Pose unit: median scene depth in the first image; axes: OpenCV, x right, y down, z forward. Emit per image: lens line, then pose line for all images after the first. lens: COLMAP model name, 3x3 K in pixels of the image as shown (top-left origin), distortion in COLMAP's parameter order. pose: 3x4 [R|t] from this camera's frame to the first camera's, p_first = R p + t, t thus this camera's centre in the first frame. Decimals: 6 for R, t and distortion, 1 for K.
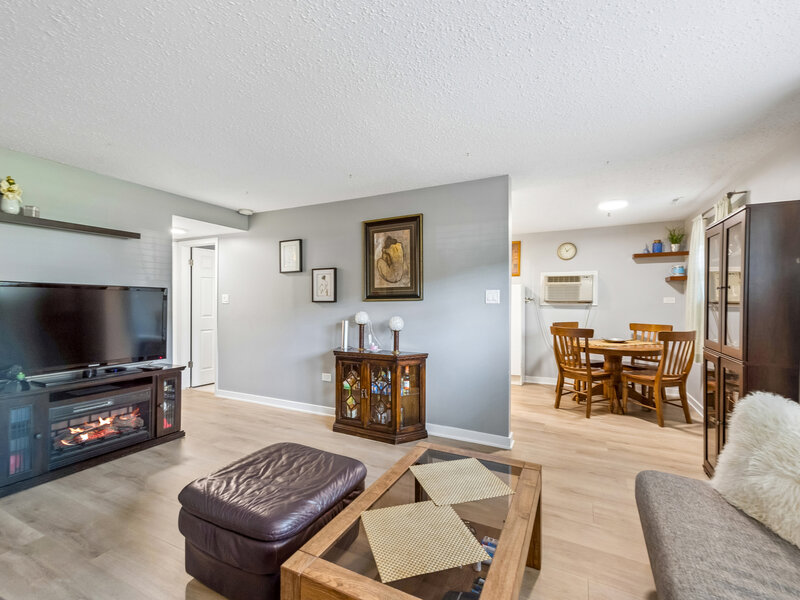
lens RADIAL K [[356.6, 0, 399.5], [0, 356.6, 302.6], [0, 0, 1]] dist [-0.001227, -0.000185]
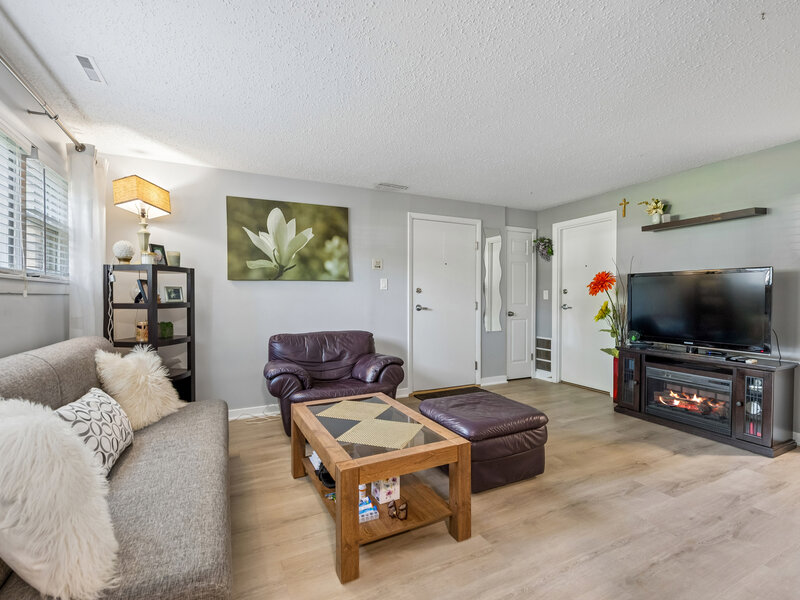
lens RADIAL K [[381.4, 0, 401.1], [0, 381.4, 299.6], [0, 0, 1]] dist [-0.000576, -0.000237]
pose [[-0.615480, 0.011434, -0.788070, 0.649347], [-0.002246, 0.999865, 0.016262, 0.022205], [0.788149, 0.011779, -0.615371, 1.055254]]
